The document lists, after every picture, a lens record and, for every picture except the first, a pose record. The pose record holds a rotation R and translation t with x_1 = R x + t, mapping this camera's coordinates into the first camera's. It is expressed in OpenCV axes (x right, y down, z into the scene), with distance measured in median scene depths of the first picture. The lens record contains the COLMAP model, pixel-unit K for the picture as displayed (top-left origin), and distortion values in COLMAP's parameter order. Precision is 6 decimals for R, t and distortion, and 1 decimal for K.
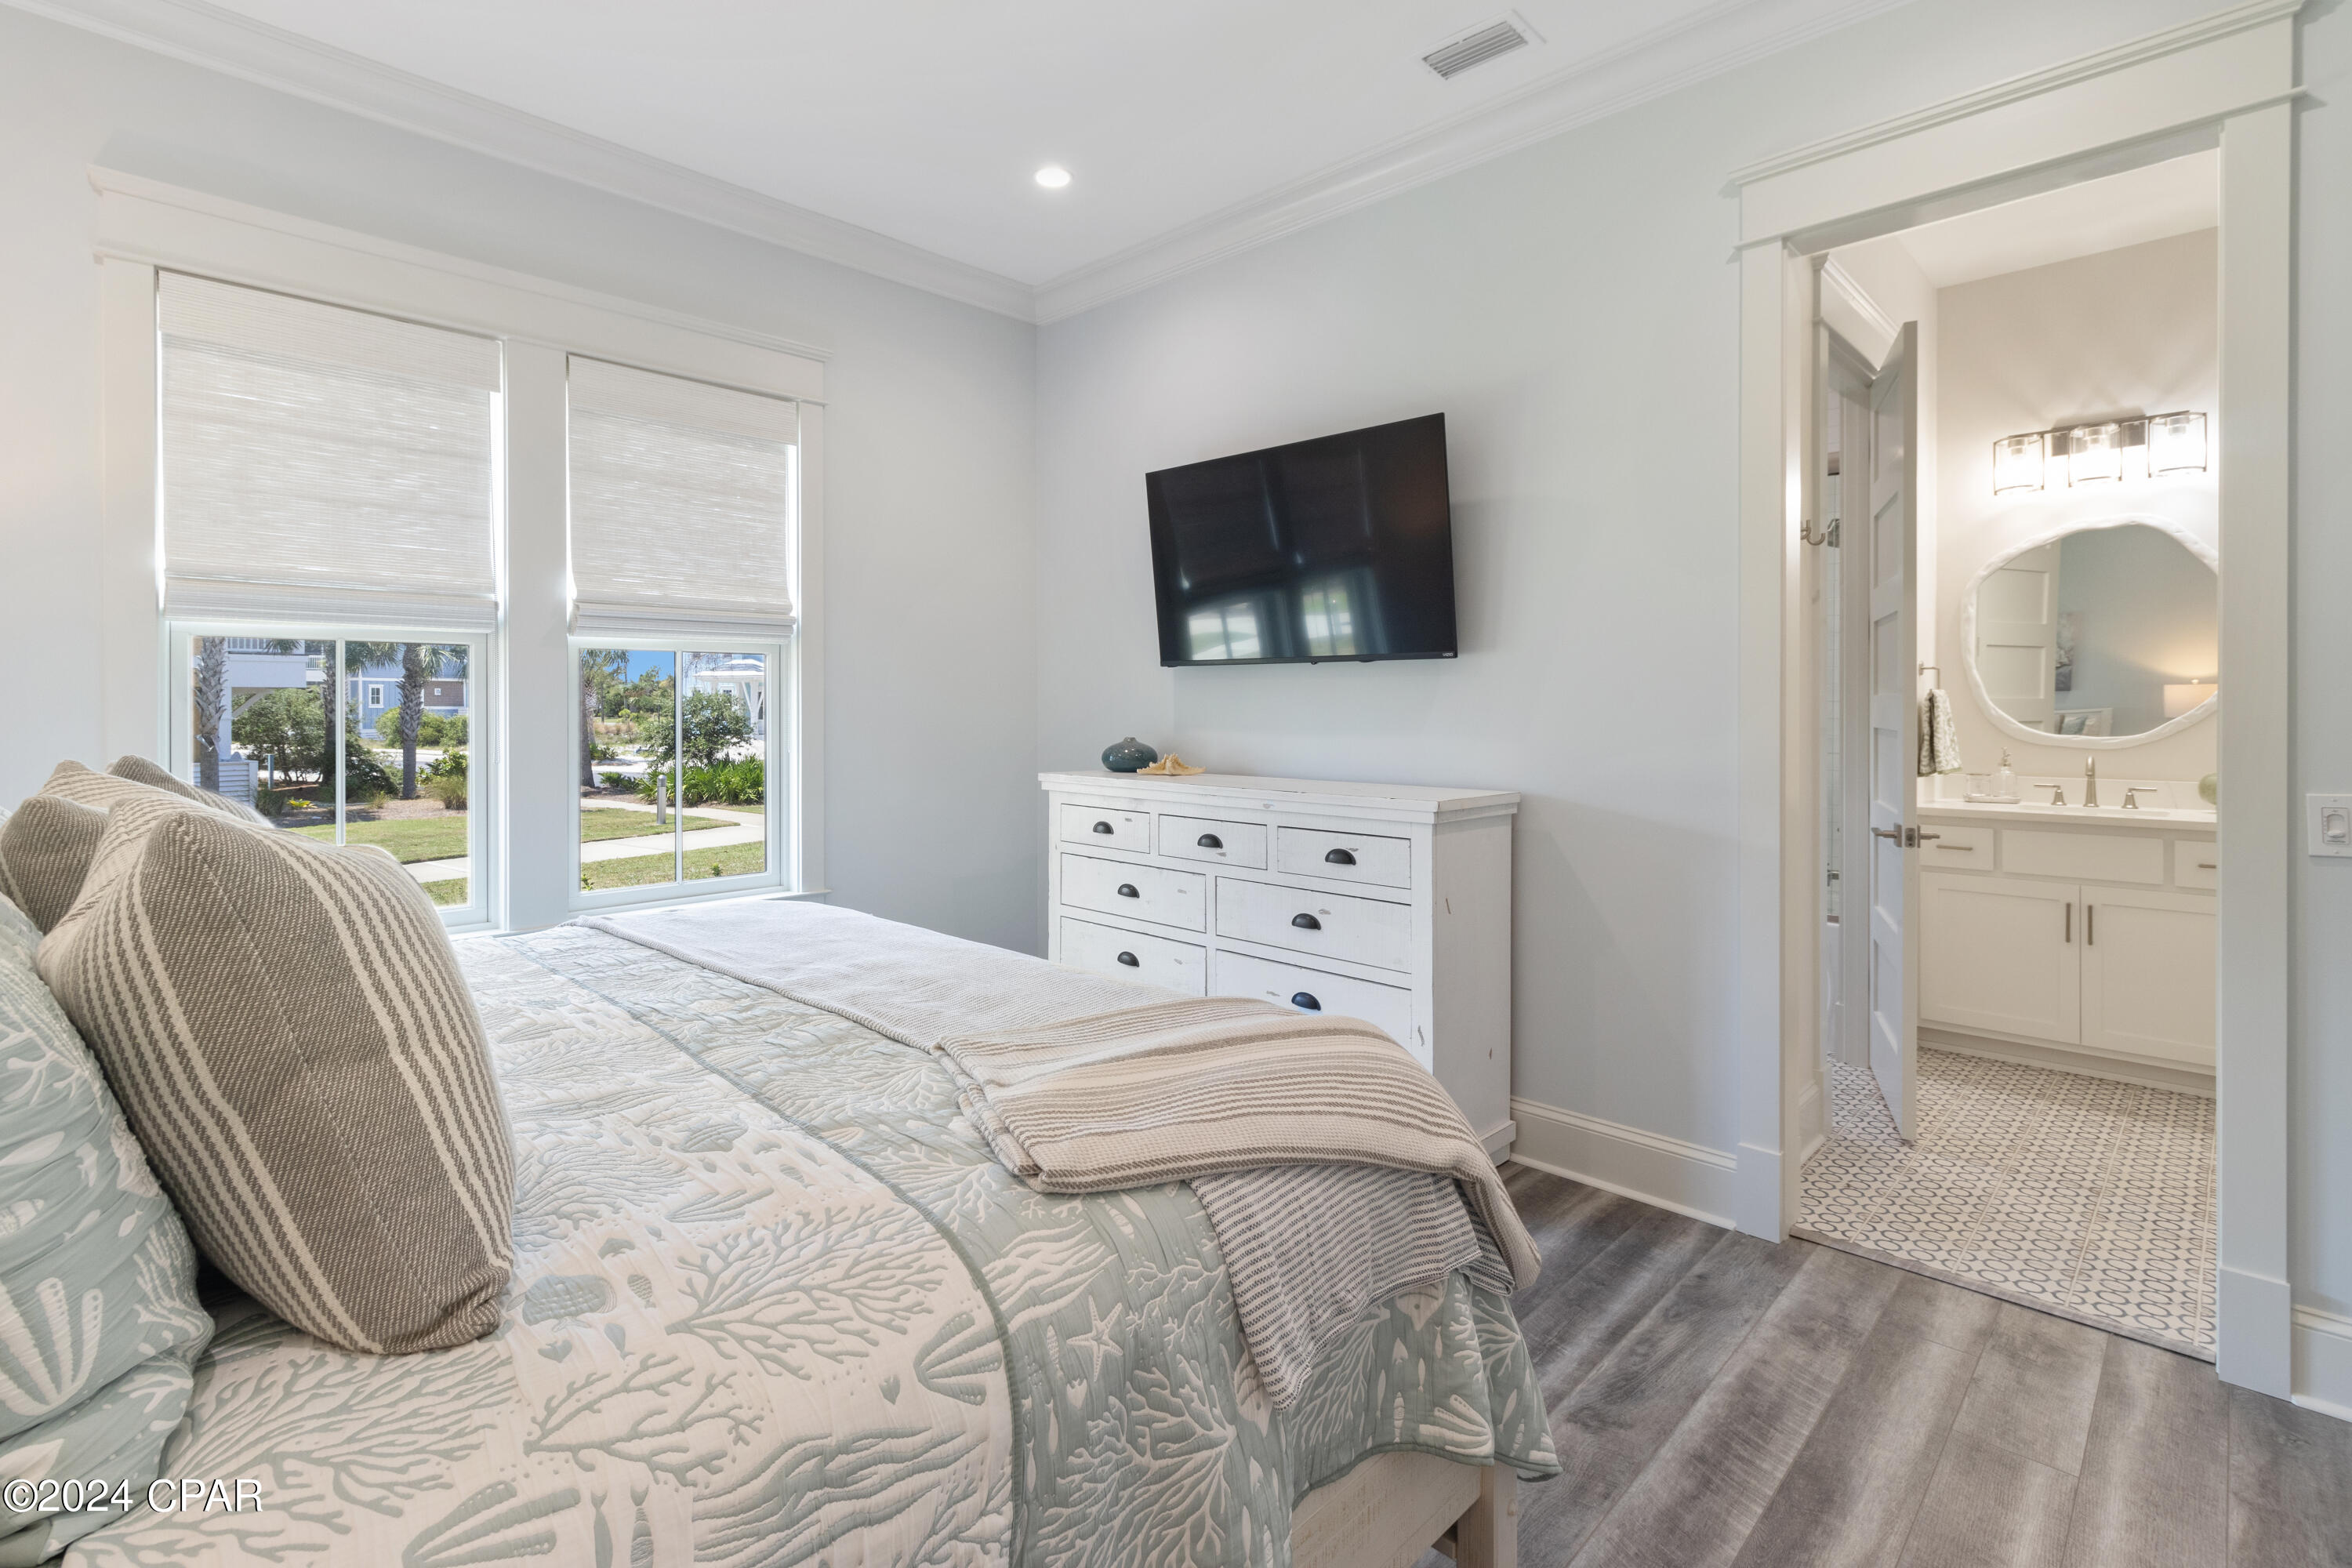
lens RADIAL K [[1117.8, 0, 1193.3], [0, 1117.8, 705.6], [0, 0, 1]] dist [0.028510, 0.000574]
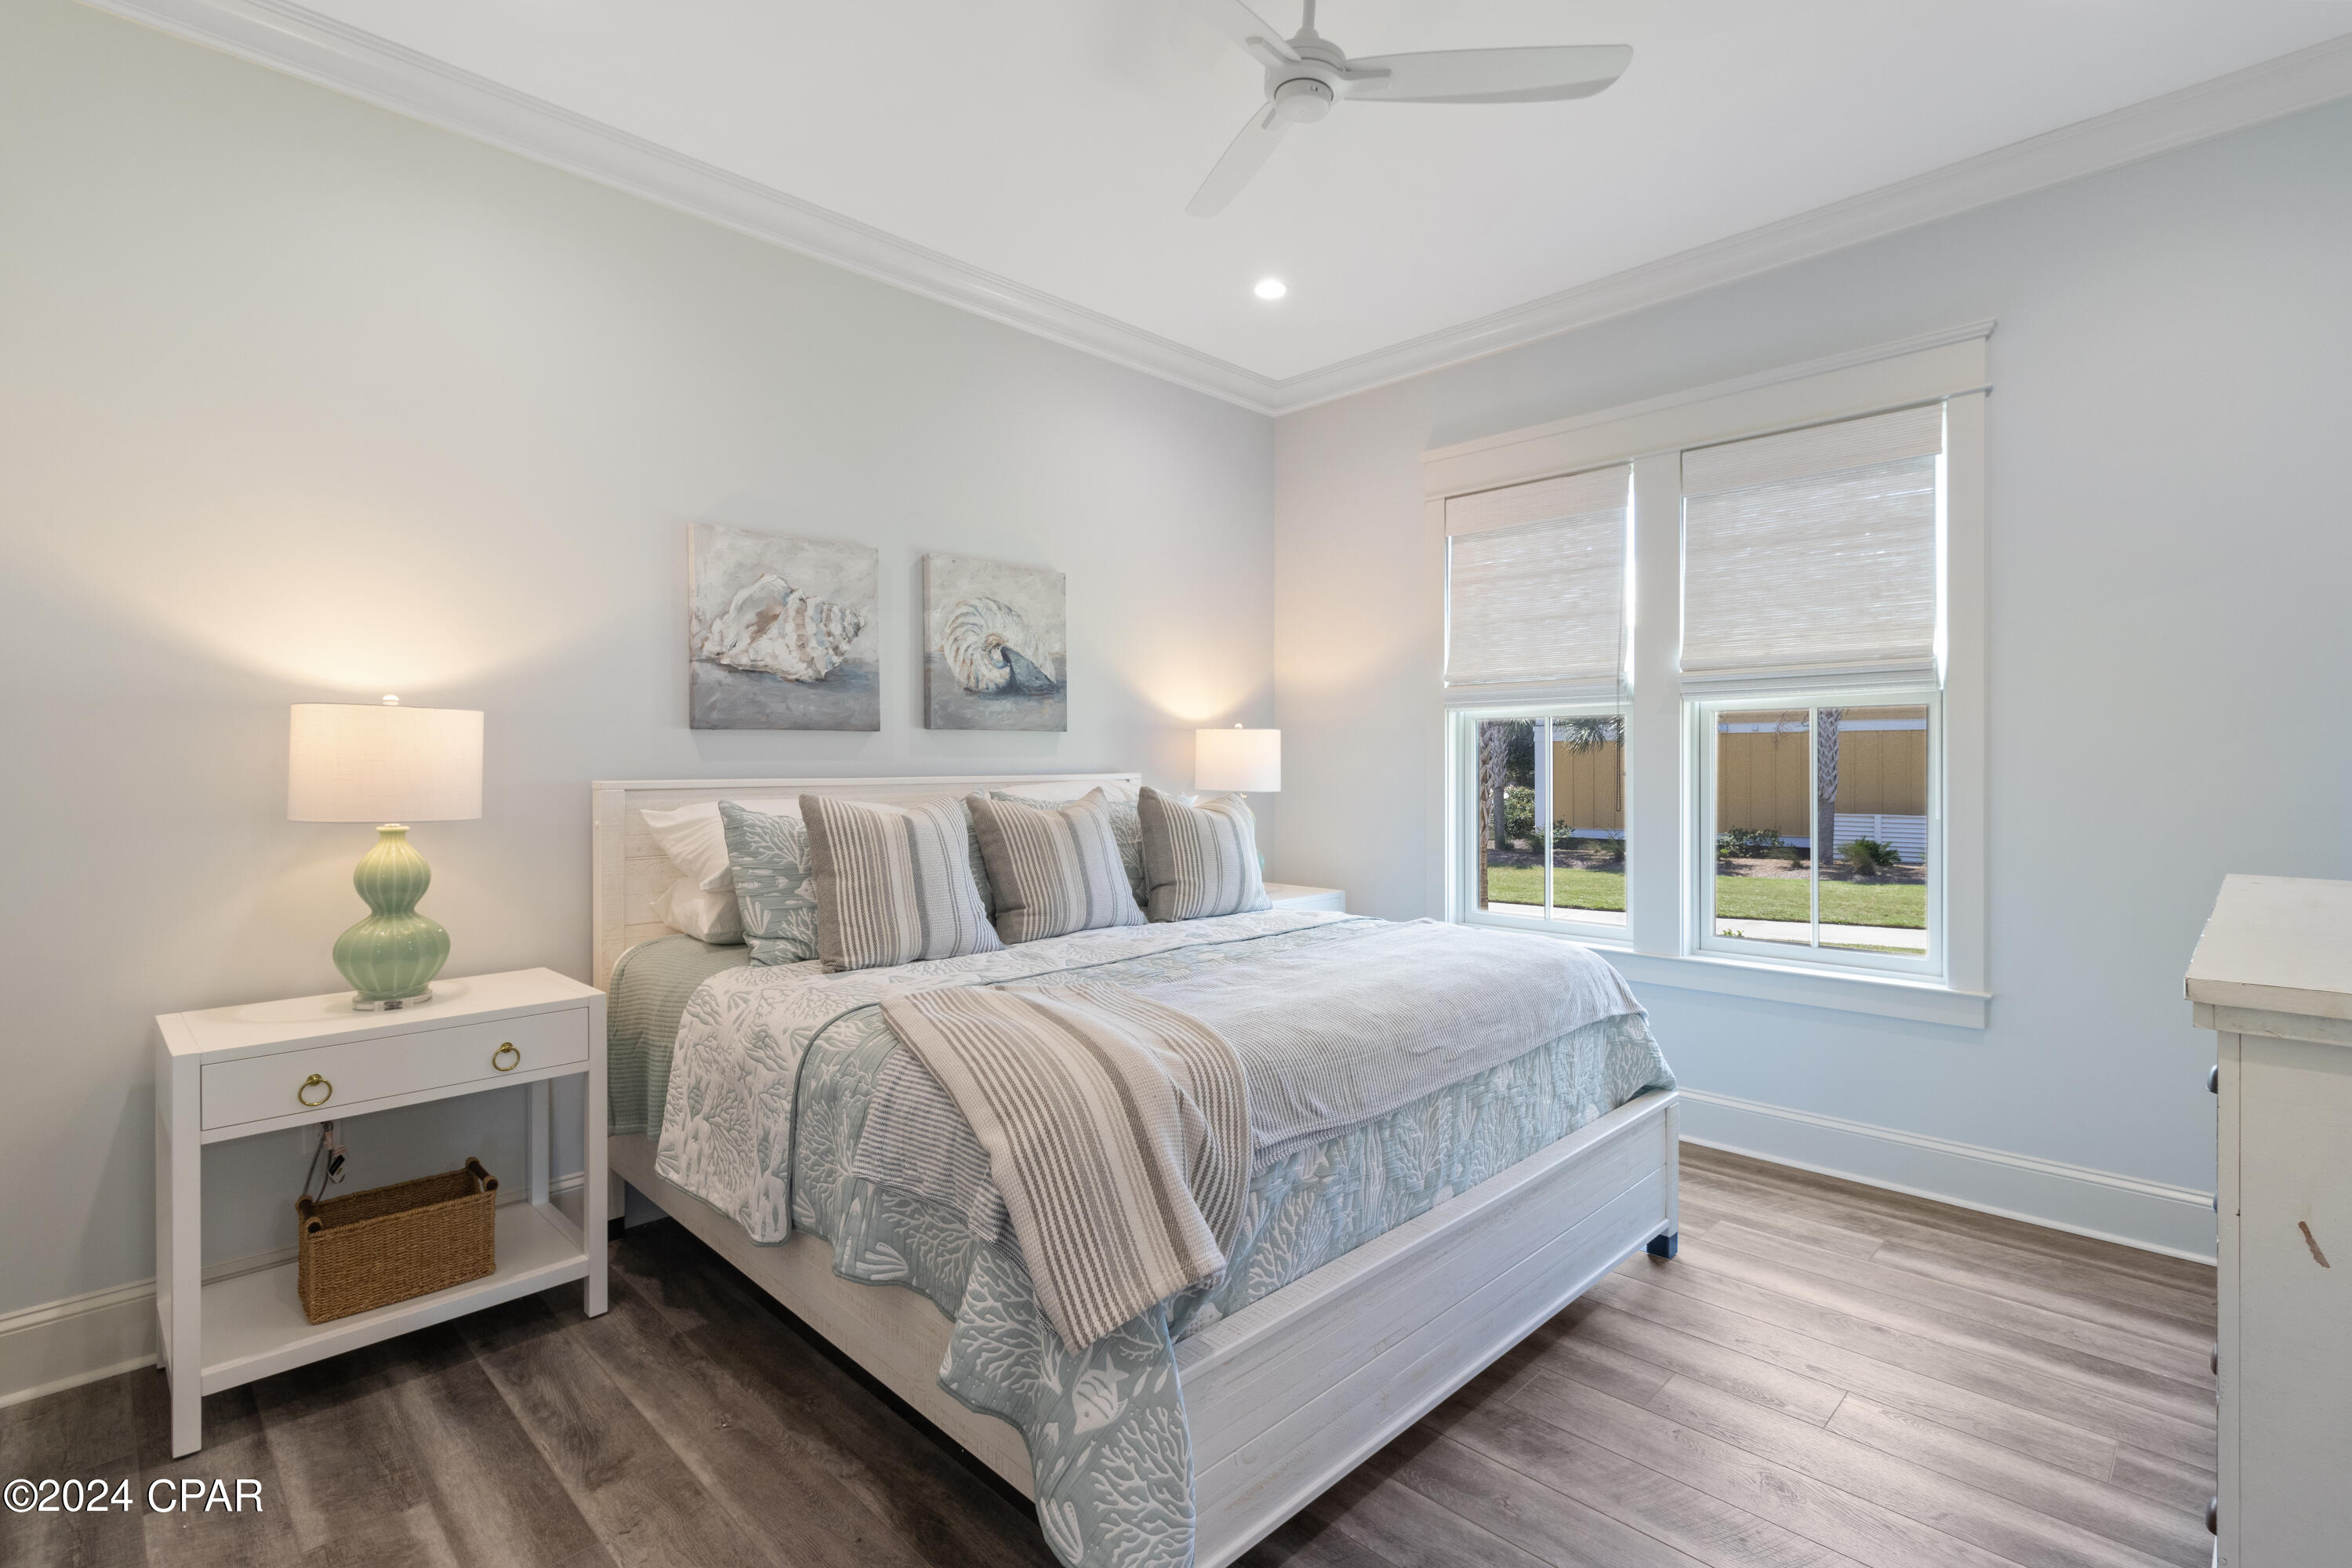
lens RADIAL K [[1117.8, 0, 1166.4], [0, 1117.8, 782.0], [0, 0, 1]] dist [0.028510, 0.000574]
pose [[-0.021038, 0.013221, -0.999691, 0.583663], [-0.004753, 0.999900, 0.013324, 0.006025], [0.999767, 0.005032, -0.020973, 0.506418]]
